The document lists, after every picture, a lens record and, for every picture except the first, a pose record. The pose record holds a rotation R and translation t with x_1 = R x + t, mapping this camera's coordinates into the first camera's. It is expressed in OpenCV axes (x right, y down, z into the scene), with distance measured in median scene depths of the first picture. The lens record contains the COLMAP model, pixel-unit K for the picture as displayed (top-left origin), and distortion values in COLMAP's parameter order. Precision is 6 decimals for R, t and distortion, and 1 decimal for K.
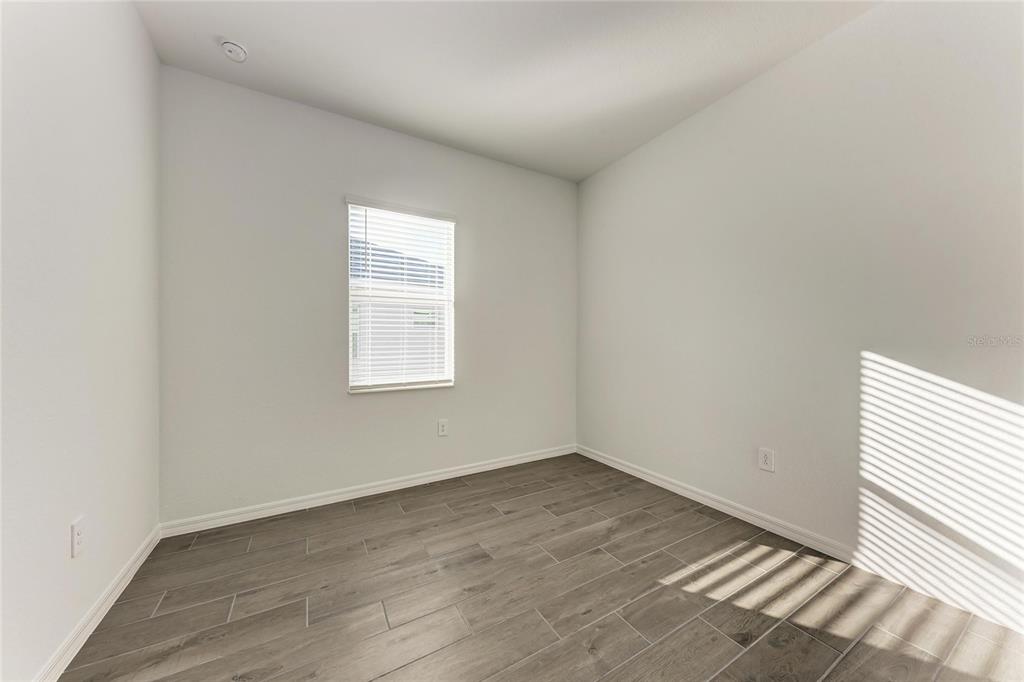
lens RADIAL K [[354.1, 0, 510.1], [0, 354.1, 339.5], [0, 0, 1]] dist [0.001739, -0.000615]
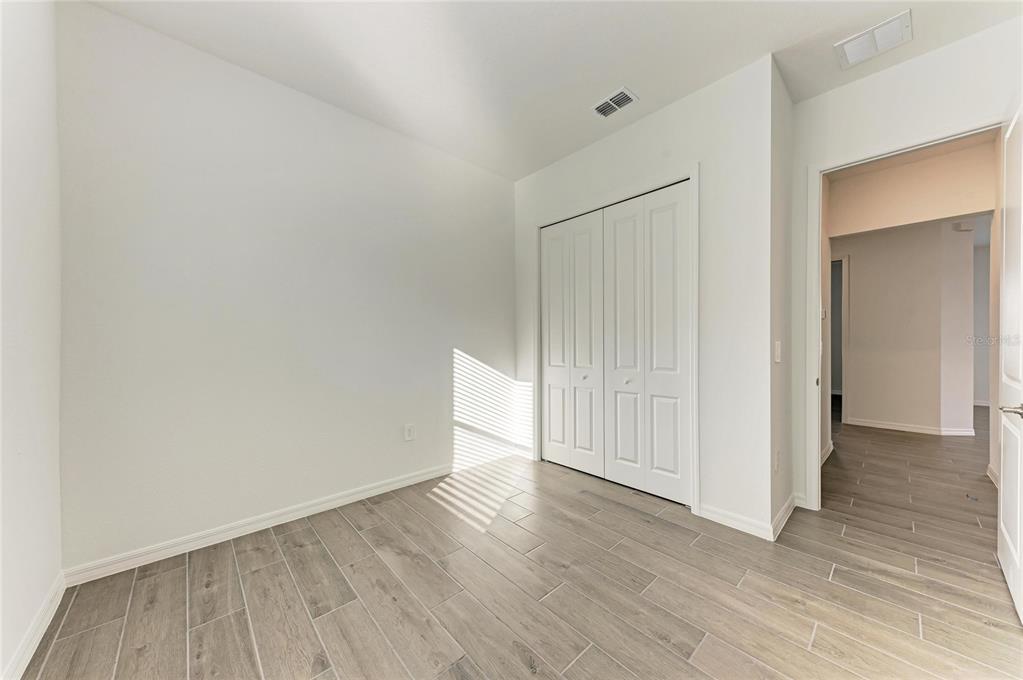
lens RADIAL K [[353.7, 0, 509.0], [0, 353.7, 343.6], [0, 0, 1]] dist [0.001739, -0.000615]
pose [[-0.222039, -0.002658, 0.975034, -0.653873], [-0.002370, 0.999995, 0.002186, 0.003228], [-0.975035, -0.001826, -0.222044, 0.938821]]
